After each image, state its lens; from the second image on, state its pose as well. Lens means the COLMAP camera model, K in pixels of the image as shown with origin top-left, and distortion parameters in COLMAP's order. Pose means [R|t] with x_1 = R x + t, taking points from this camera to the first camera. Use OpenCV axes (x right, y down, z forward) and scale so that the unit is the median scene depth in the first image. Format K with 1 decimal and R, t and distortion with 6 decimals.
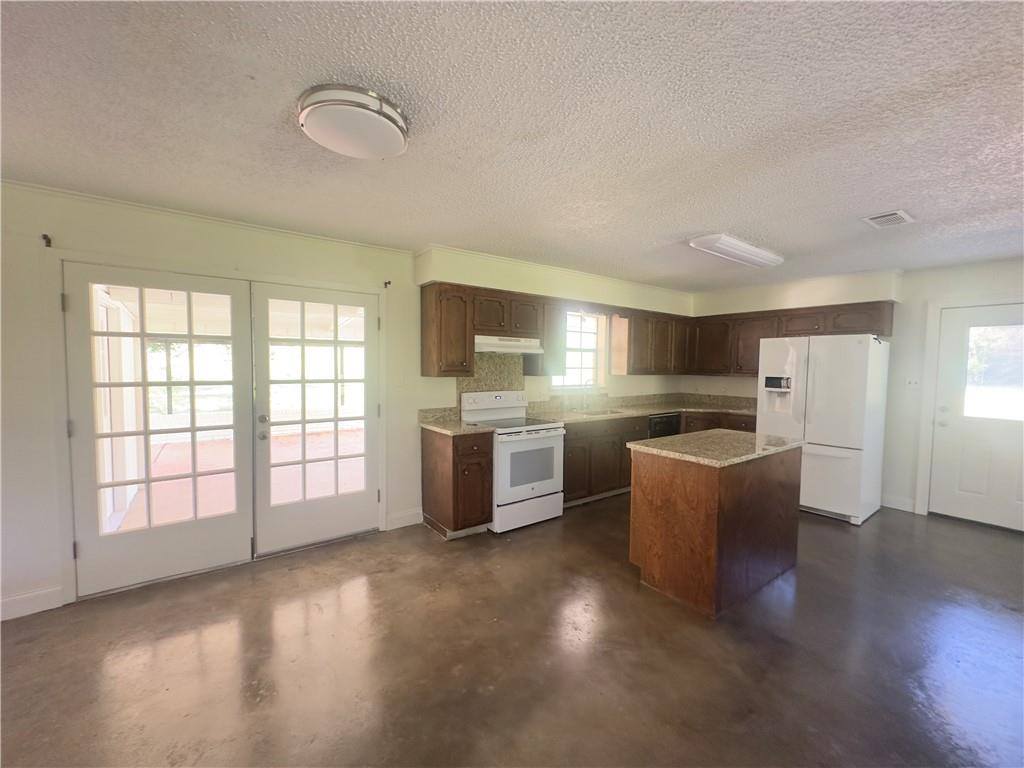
lens RADIAL K [[412.8, 0, 508.2], [0, 412.8, 384.5], [0, 0, 1]] dist [-0.000317, -0.000165]
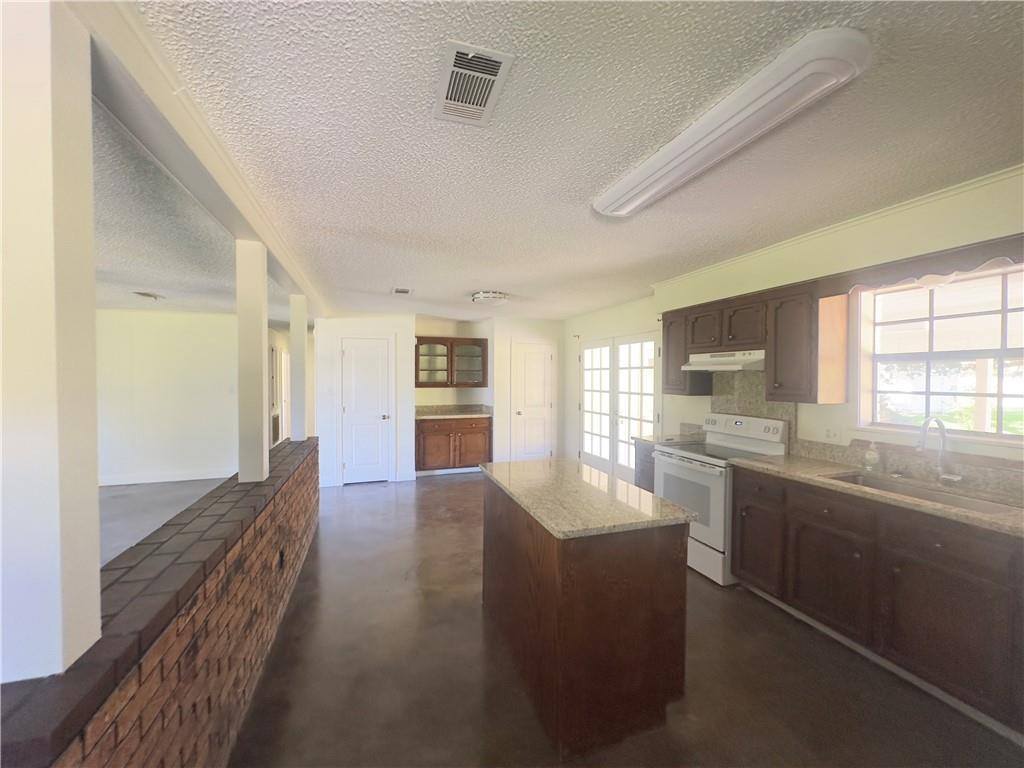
lens RADIAL K [[412.8, 0, 508.6], [0, 412.8, 382.2], [0, 0, 1]] dist [-0.000317, -0.000165]
pose [[-0.298260, -0.000828, -0.954484, 1.090211], [-0.057660, 0.998189, 0.017152, -0.046803], [0.952741, 0.060151, -0.297768, 0.950508]]
